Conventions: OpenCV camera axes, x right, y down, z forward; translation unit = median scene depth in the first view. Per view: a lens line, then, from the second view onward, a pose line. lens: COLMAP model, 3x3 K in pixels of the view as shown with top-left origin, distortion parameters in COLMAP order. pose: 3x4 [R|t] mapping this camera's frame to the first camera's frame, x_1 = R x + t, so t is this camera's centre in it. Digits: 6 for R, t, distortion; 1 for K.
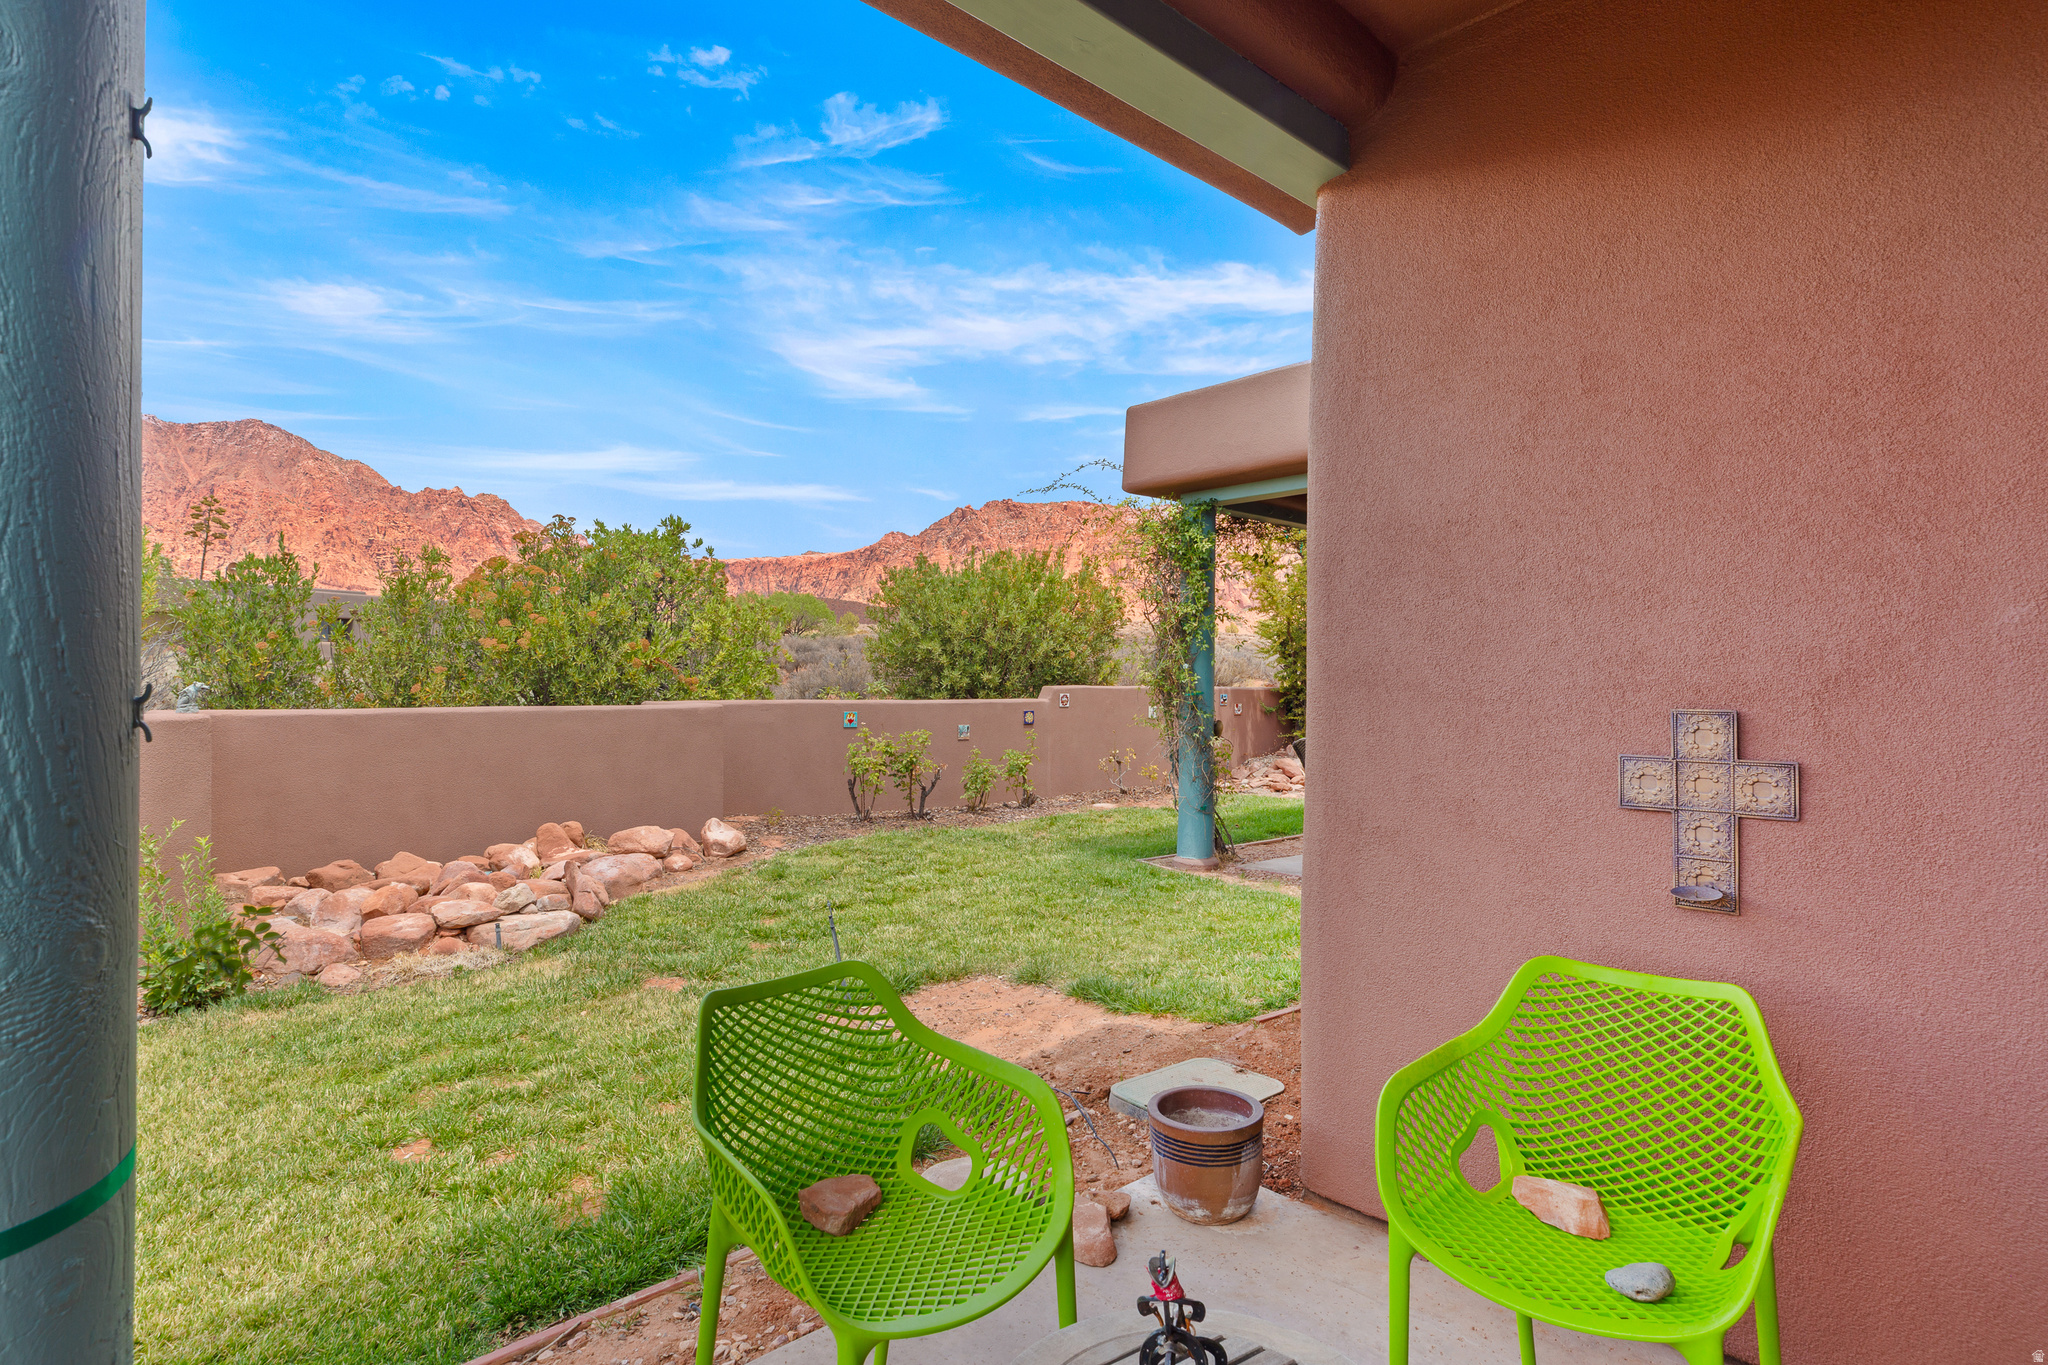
lens RADIAL K [[1042.7, 0, 1024.0], [0, 1042.7, 682.5], [0, 0, 1]] dist [-0.000047, -0.000053]
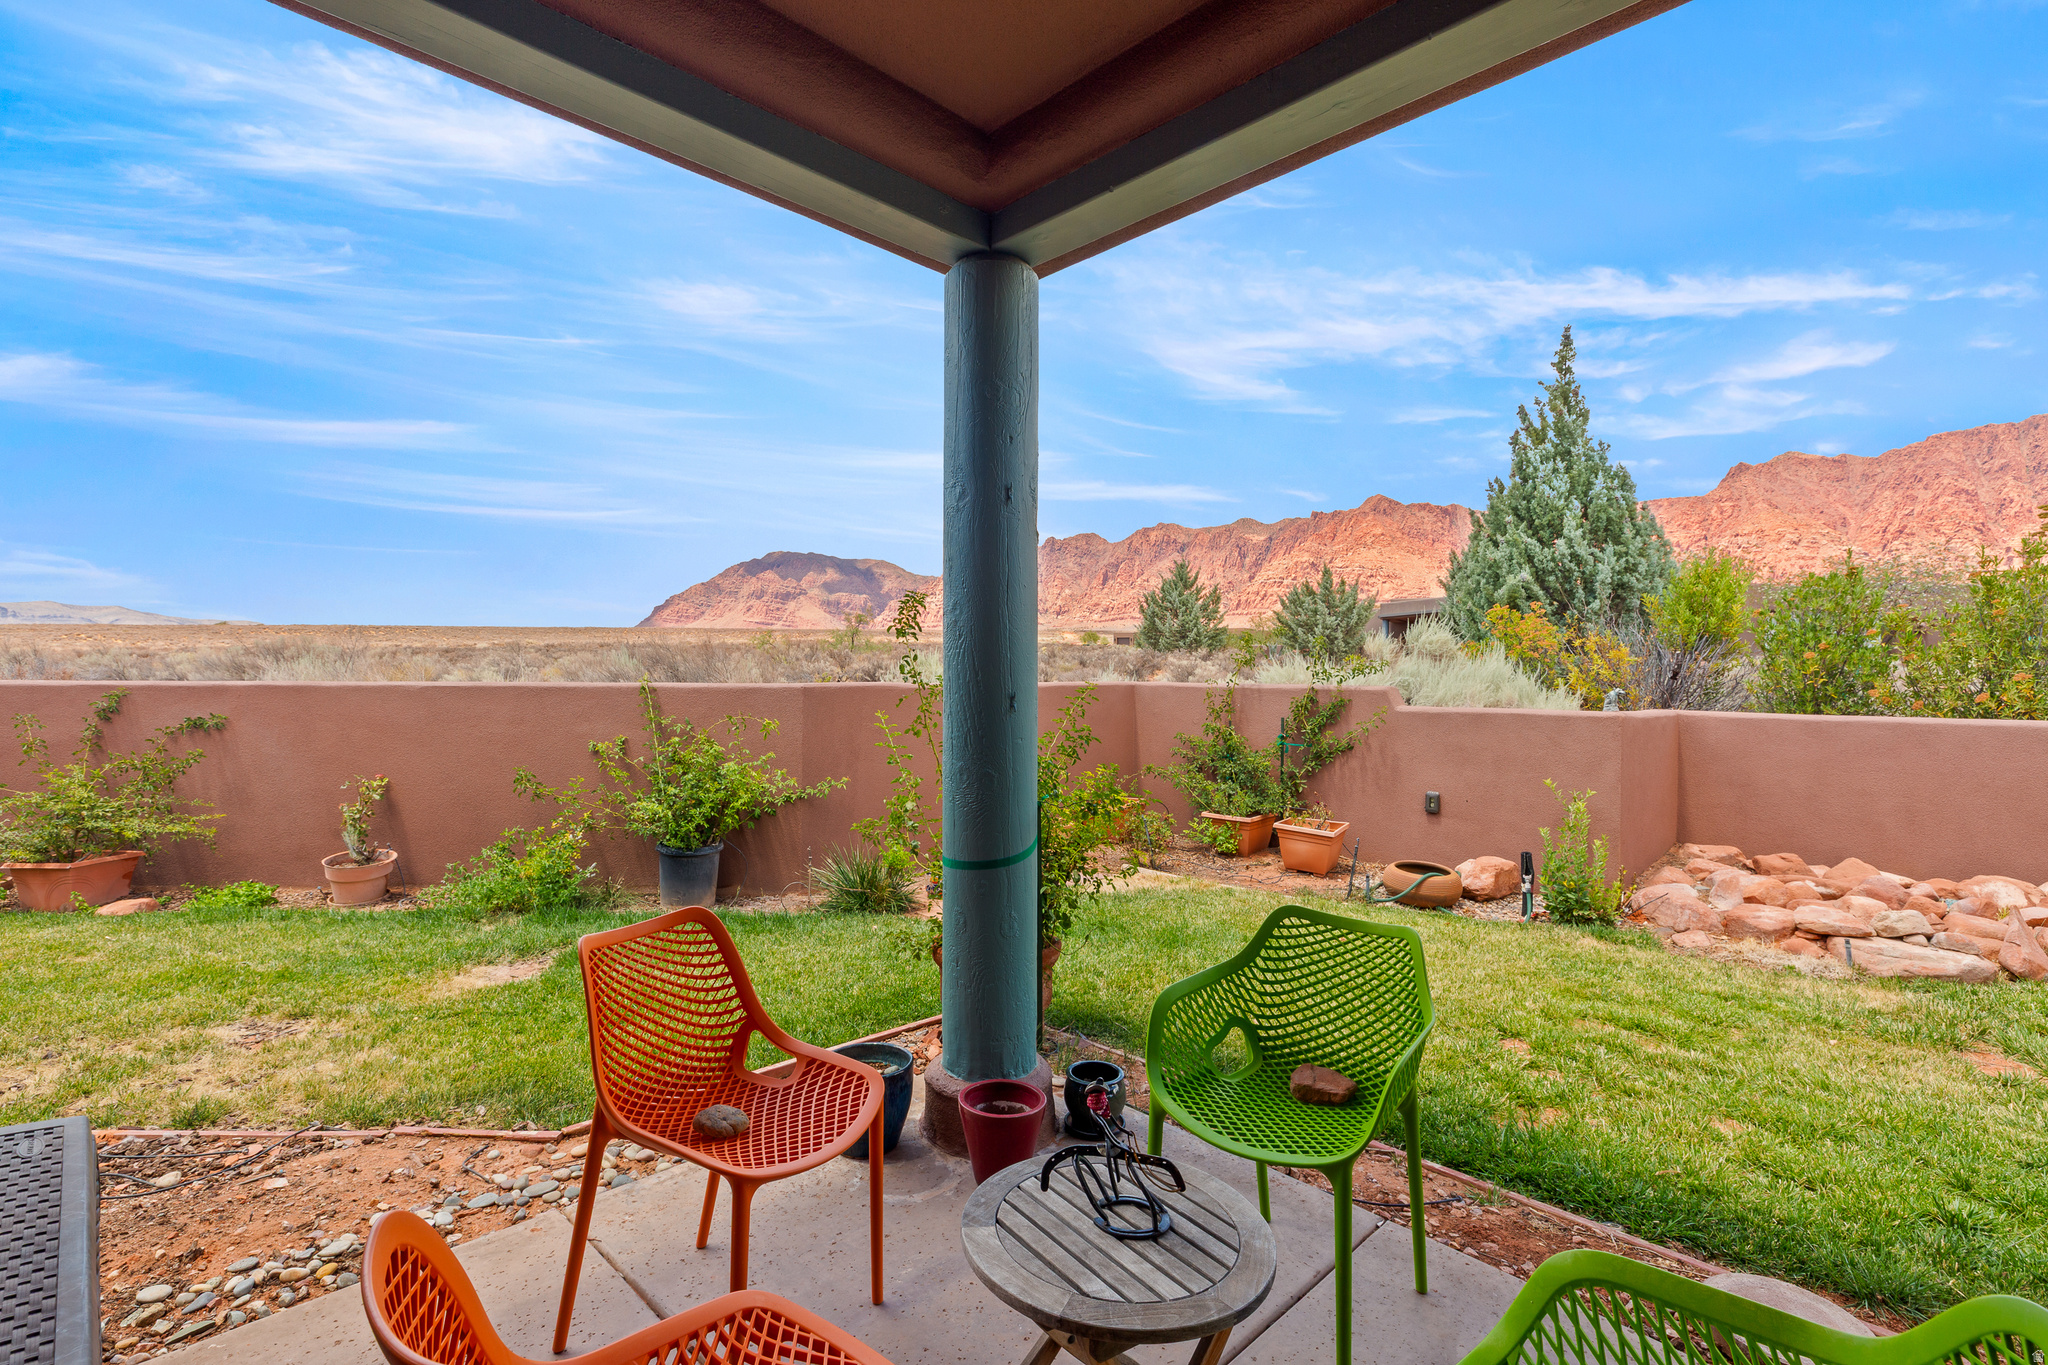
lens RADIAL K [[946.3, 0, 1024.0], [0, 946.3, 682.5], [0, 0, 1]] dist [0.000460, 0.000083]
pose [[0.026820, 0.003992, -0.999632, 0.435203], [-0.010137, 0.999942, 0.003721, -0.003887], [0.999589, 0.010034, 0.026859, 0.253523]]
